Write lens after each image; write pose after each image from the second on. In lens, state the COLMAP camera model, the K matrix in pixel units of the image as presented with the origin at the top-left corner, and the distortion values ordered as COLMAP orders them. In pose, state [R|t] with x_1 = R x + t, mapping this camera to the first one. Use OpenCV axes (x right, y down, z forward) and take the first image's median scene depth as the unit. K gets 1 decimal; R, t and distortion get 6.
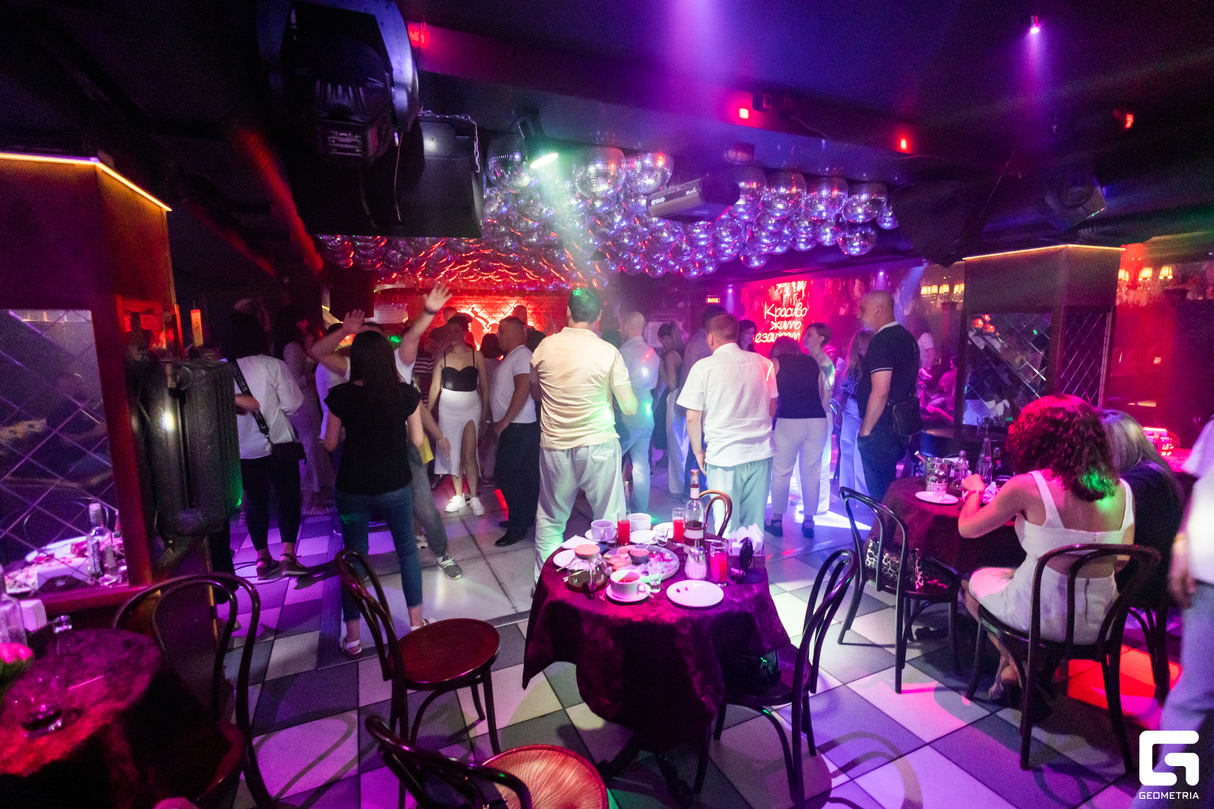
lens RADIAL K [[555.8, 0, 606.7], [0, 555.8, 405.1], [0, 0, 1]] dist [0.006263, 0.000368]
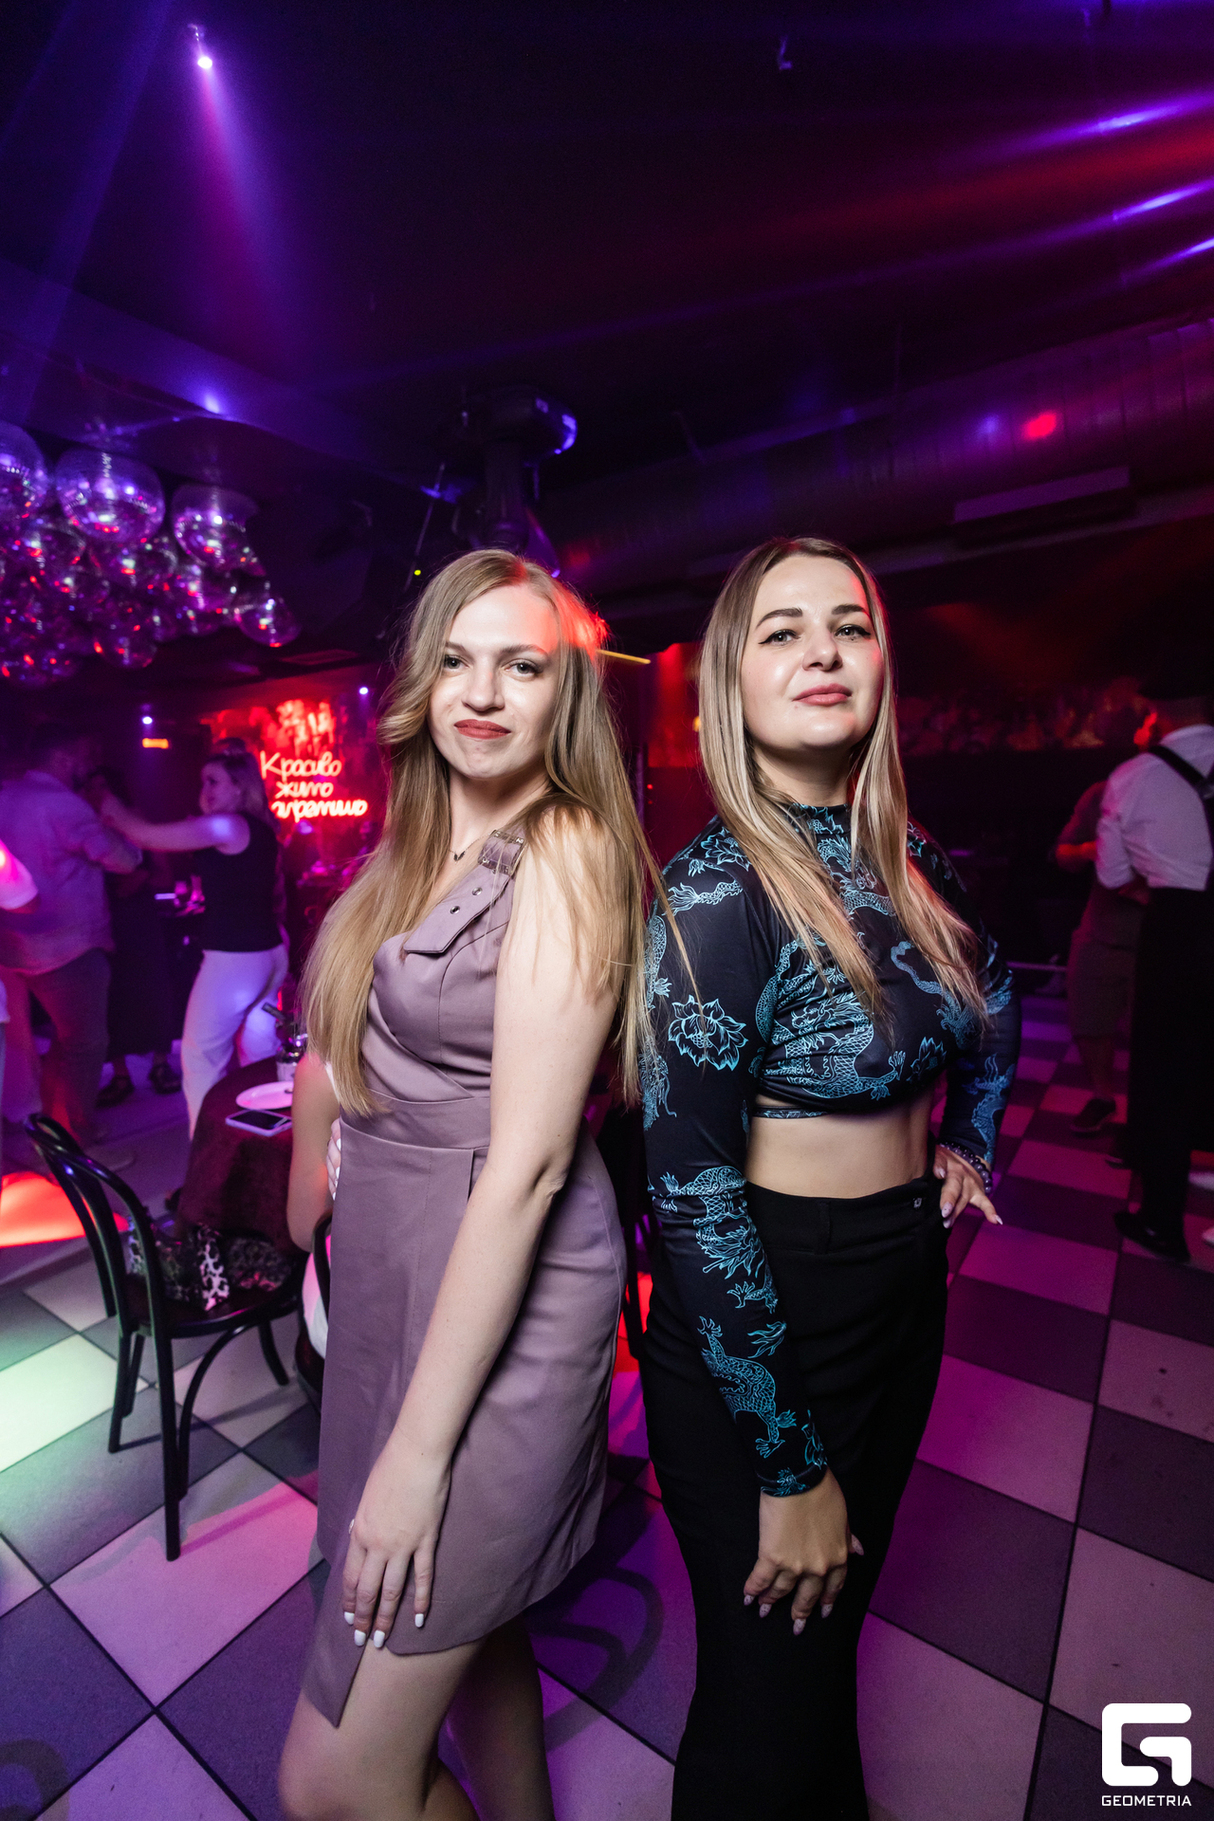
lens RADIAL K [[833.7, 0, 614.1], [0, 833.7, 903.1], [0, 0, 1]] dist [0.006263, 0.000368]
pose [[0.860231, -0.066017, 0.505613, 0.147586], [0.077797, 0.996967, -0.002189, 0.006505], [-0.503935, 0.041218, 0.862758, 0.062927]]
